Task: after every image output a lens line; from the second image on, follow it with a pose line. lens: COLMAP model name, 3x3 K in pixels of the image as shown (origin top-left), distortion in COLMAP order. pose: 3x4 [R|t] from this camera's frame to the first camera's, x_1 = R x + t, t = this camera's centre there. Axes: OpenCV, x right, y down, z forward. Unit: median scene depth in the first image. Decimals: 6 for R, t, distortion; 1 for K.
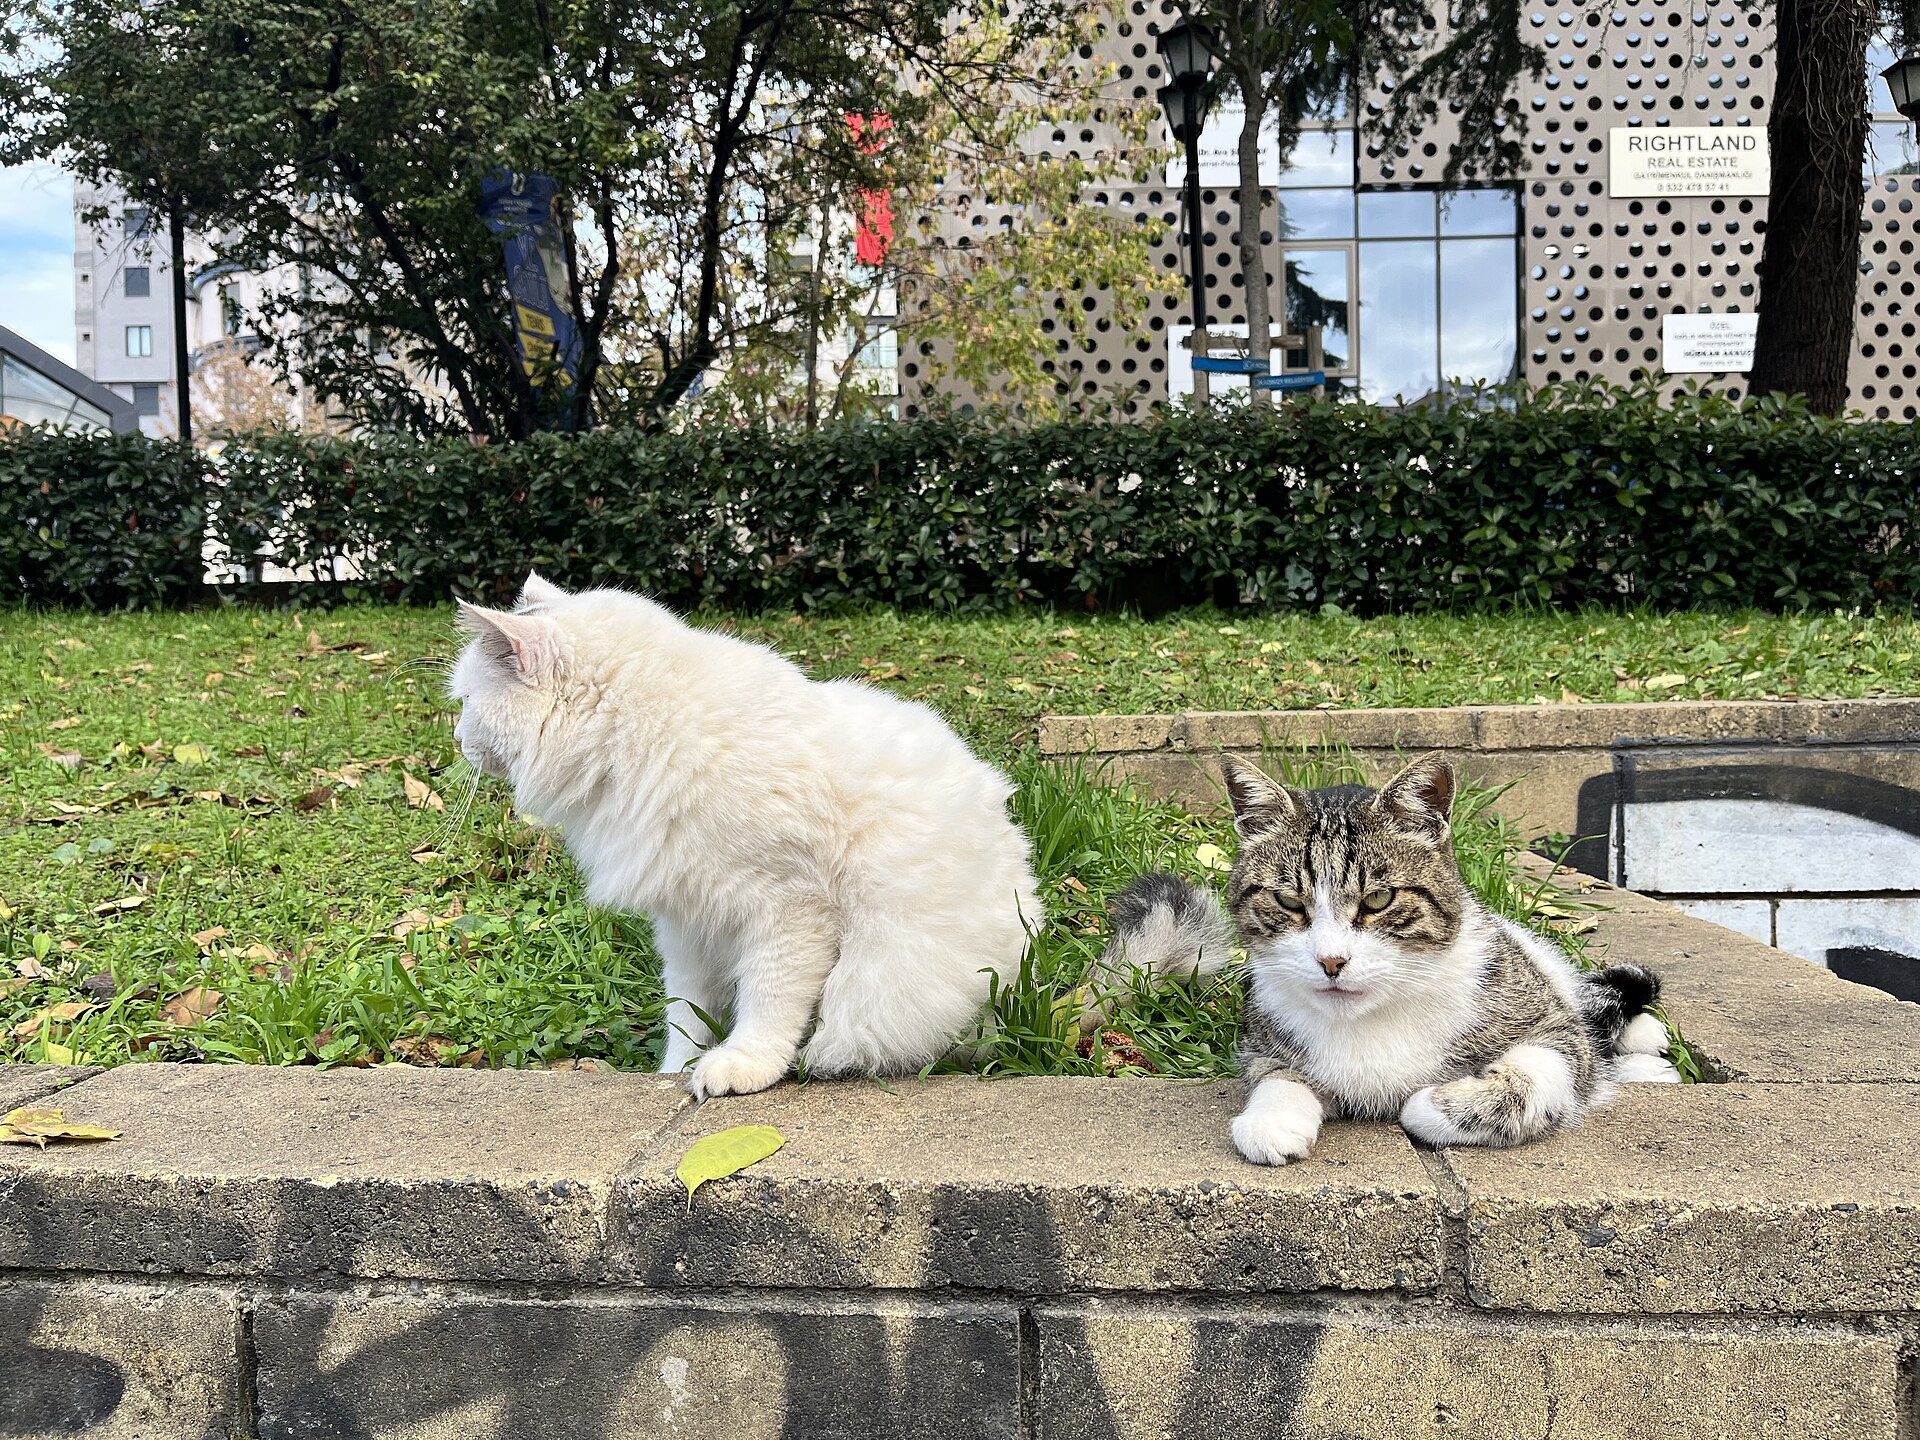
lens RADIAL K [[1617.6, 0, 960.0], [0, 1617.6, 720.0], [0, 0, 1]] dist [0.054909, -0.111306]
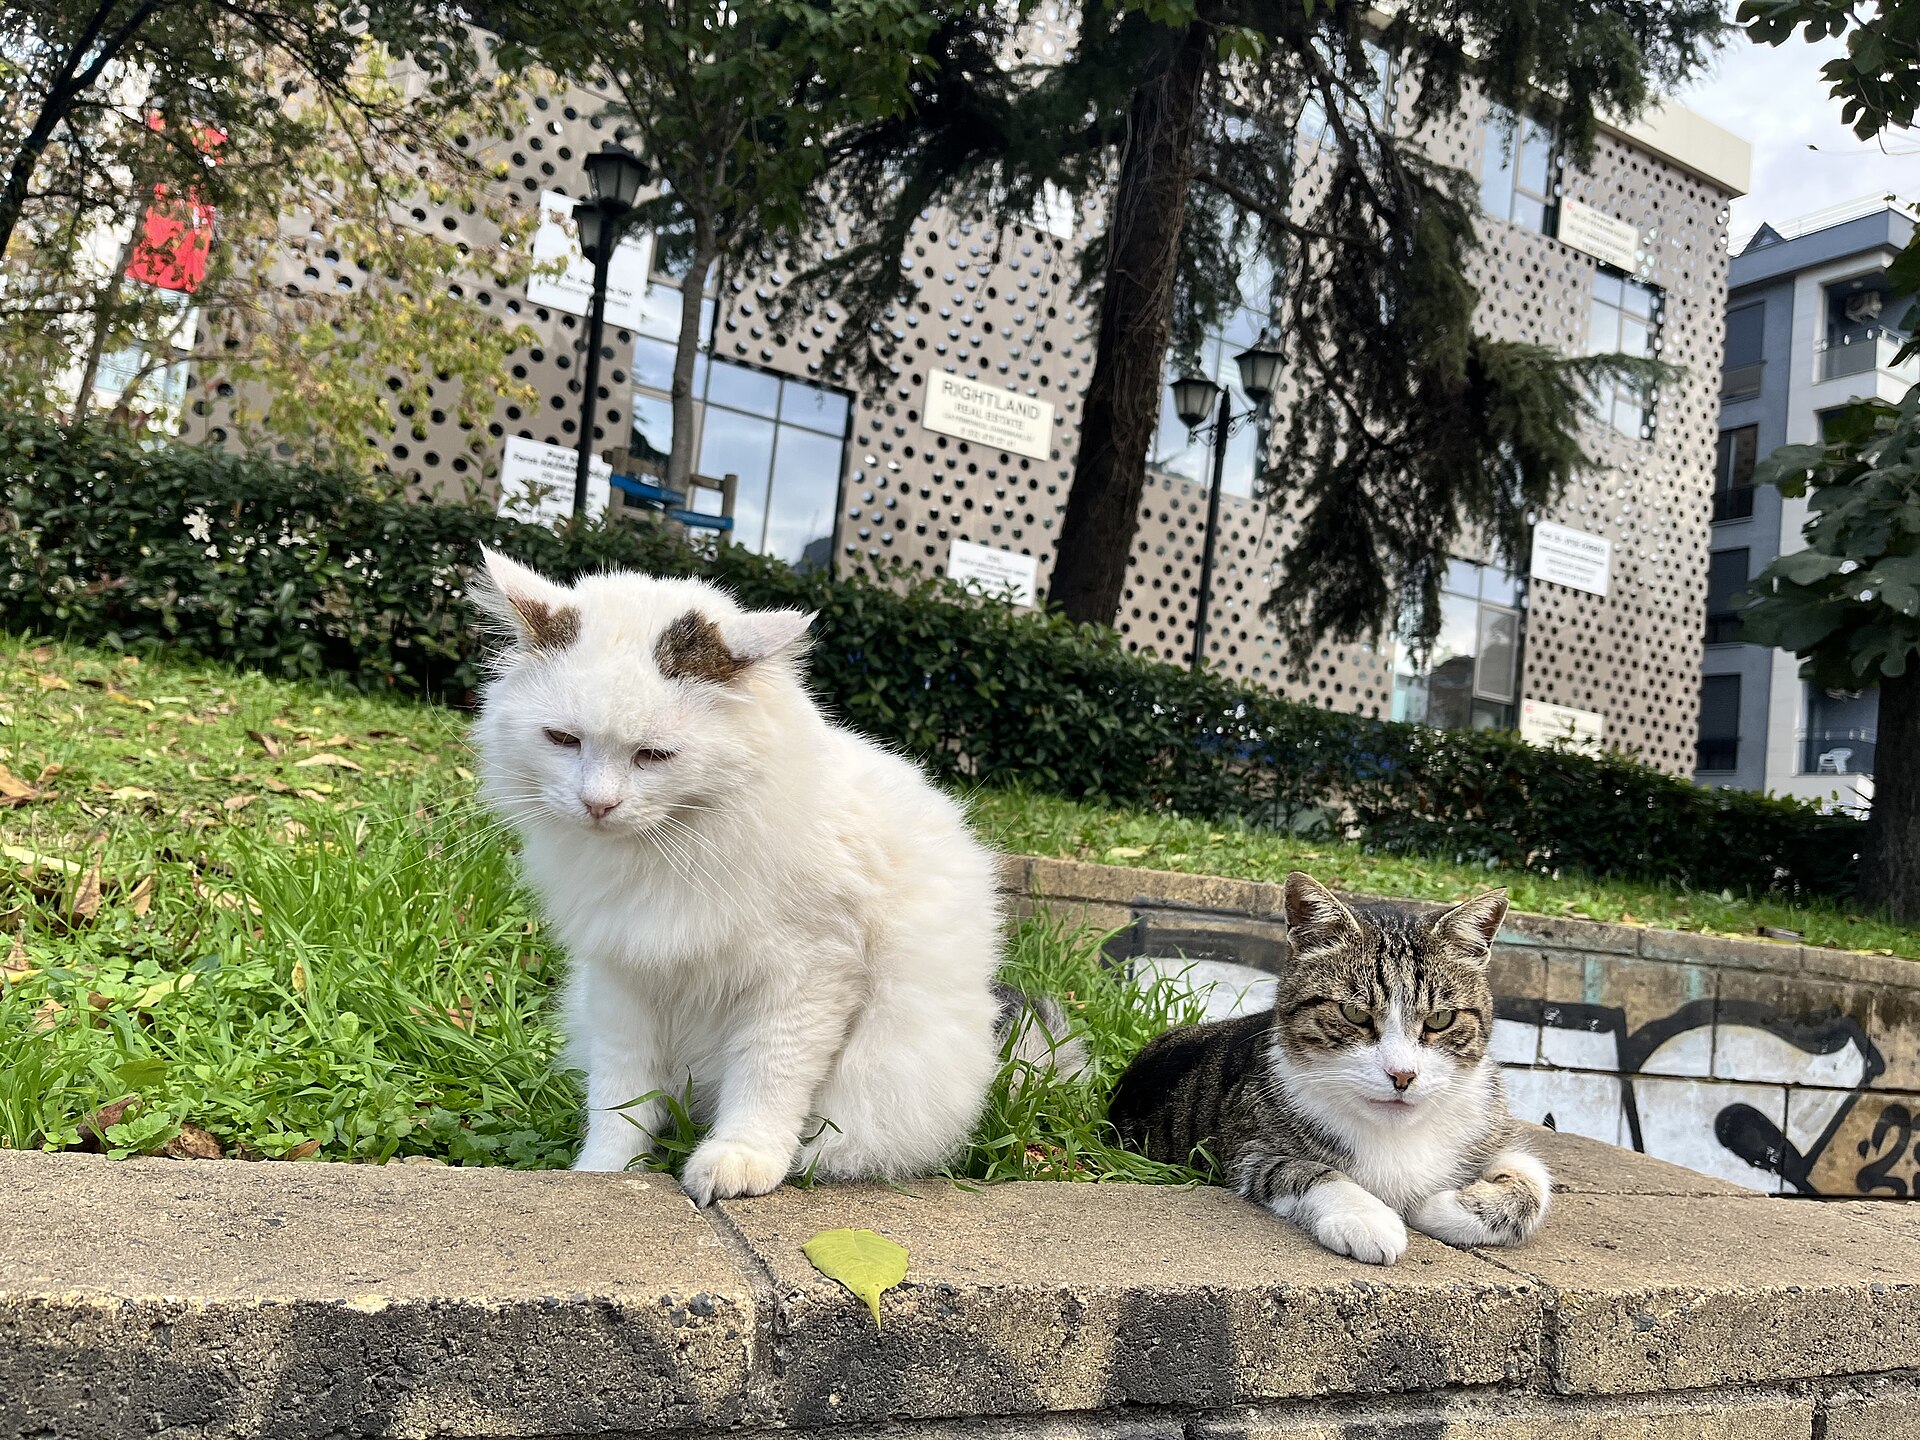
lens RADIAL K [[1596.5, 0, 960.0], [0, 1596.5, 720.0], [0, 0, 1]] dist [0.096691, -0.186796]
pose [[0.844670, 0.162595, 0.509996, -0.437564], [-0.112856, 0.985429, -0.127256, 0.070511], [-0.523256, 0.049933, 0.850712, 0.191117]]
